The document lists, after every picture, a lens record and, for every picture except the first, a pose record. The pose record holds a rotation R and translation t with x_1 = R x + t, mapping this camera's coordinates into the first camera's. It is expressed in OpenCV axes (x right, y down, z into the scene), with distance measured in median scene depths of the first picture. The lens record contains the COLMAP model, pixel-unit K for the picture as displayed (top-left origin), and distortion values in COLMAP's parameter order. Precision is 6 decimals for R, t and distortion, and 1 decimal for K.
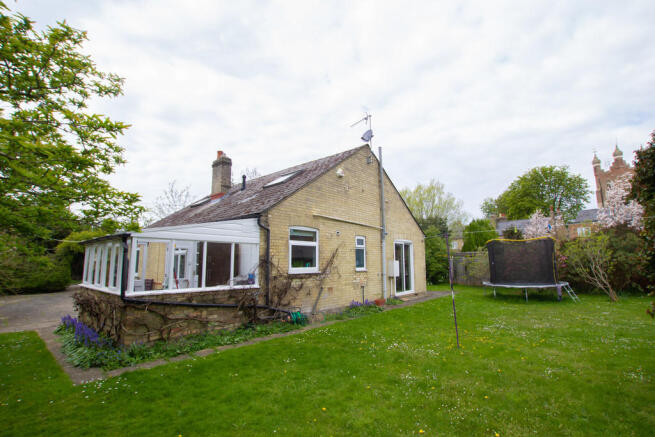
lens RADIAL K [[306.1, 0, 332.0], [0, 306.1, 220.9], [0, 0, 1]] dist [-0.028919, -0.001102]
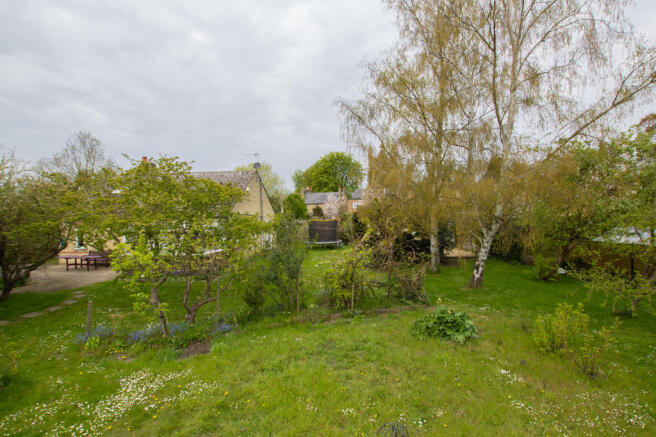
lens RADIAL K [[306.6, 0, 327.5], [0, 306.6, 218.8], [0, 0, 1]] dist [-0.028919, -0.001102]
pose [[0.831340, -0.005938, 0.555732, -0.107511], [-0.066261, 0.991752, 0.109719, -0.037436], [-0.551800, -0.128038, 0.824090, -0.152857]]
